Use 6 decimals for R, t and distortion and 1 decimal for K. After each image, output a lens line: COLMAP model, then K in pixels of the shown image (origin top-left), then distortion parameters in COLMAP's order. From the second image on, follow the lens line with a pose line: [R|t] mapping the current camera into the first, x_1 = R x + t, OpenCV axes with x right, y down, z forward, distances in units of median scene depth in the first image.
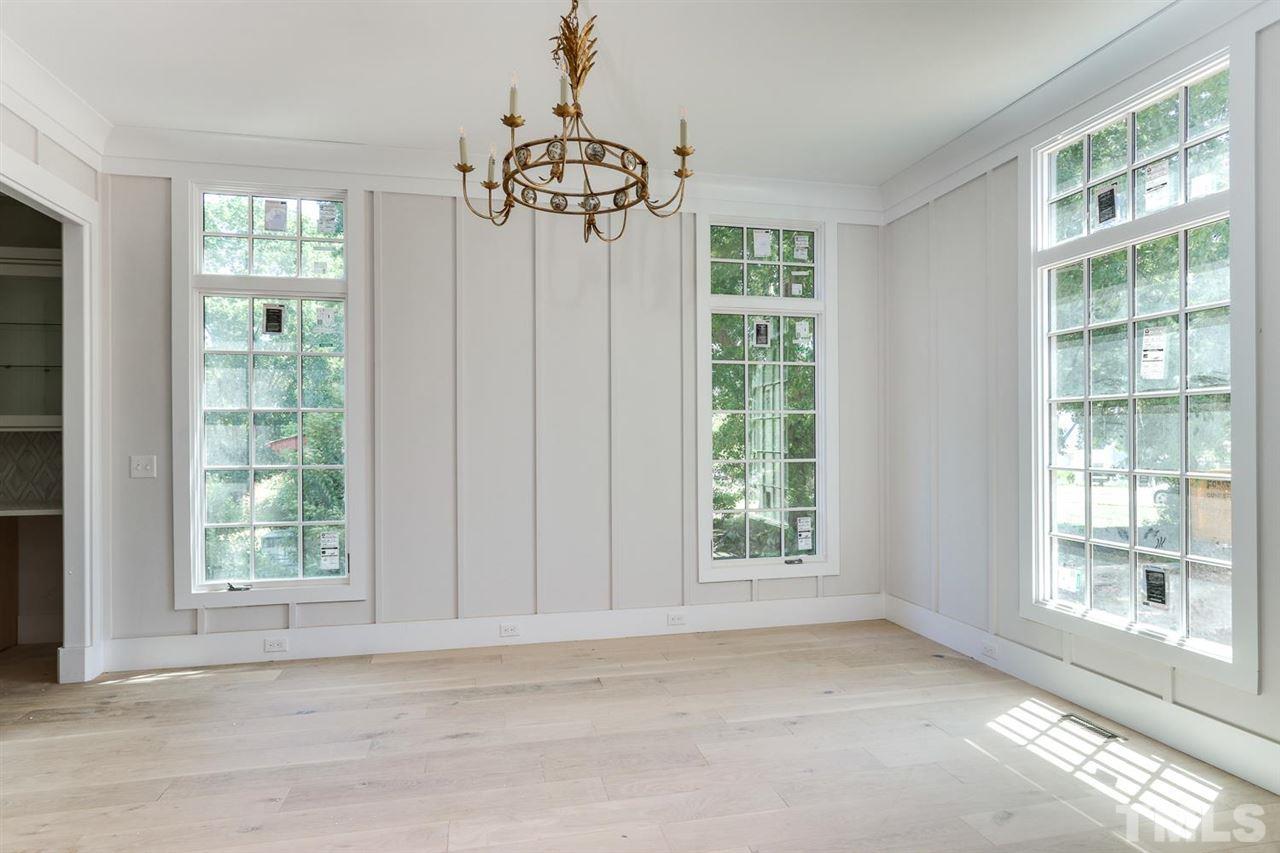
lens RADIAL K [[673.1, 0, 626.8], [0, 673.1, 438.7], [0, 0, 1]] dist [-0.000388, 0.002166]
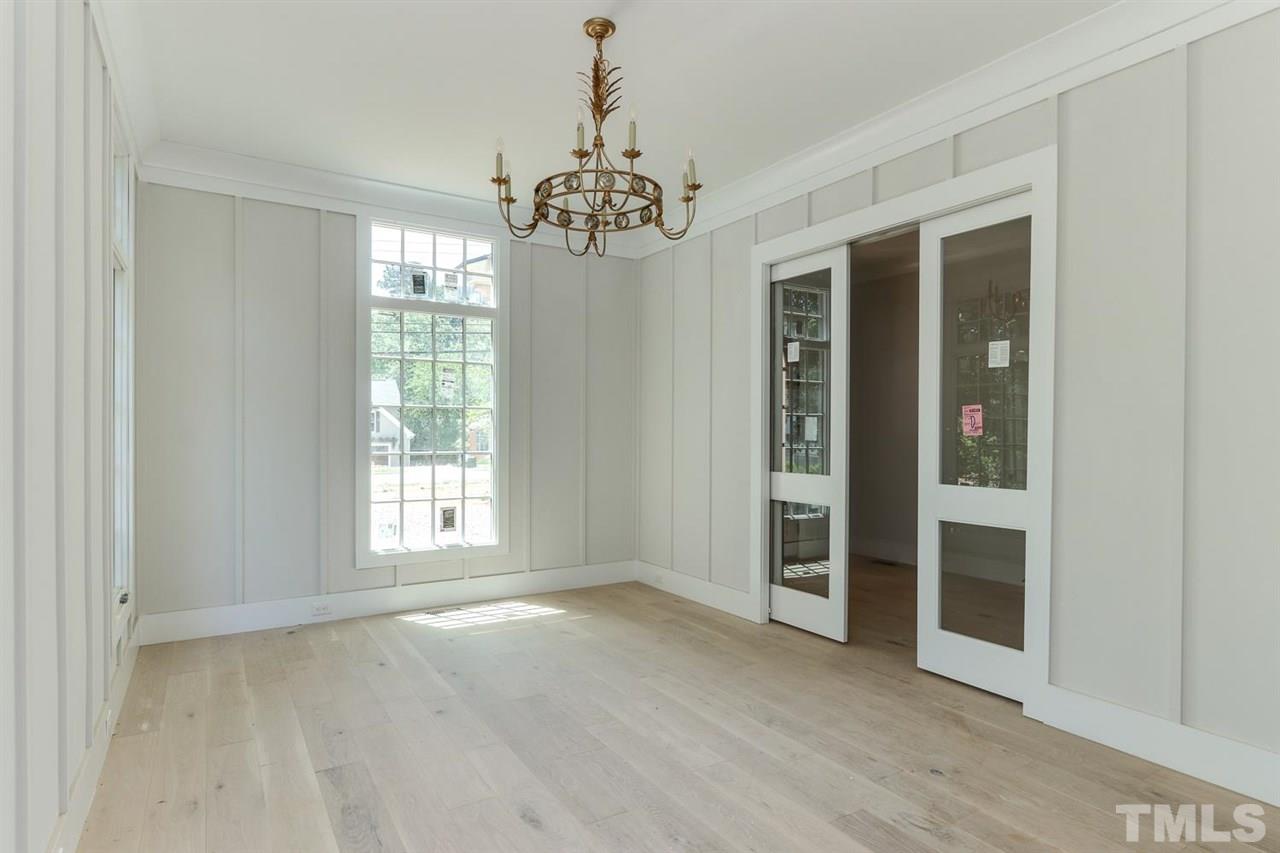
lens RADIAL K [[673.1, 0, 628.3], [0, 673.1, 427.3], [0, 0, 1]] dist [-0.000388, 0.002166]
pose [[-0.331166, 0.009248, 0.943527, -1.003412], [-0.001531, 0.999945, -0.010339, 0.002252], [-0.943571, -0.004869, -0.331134, 1.141197]]
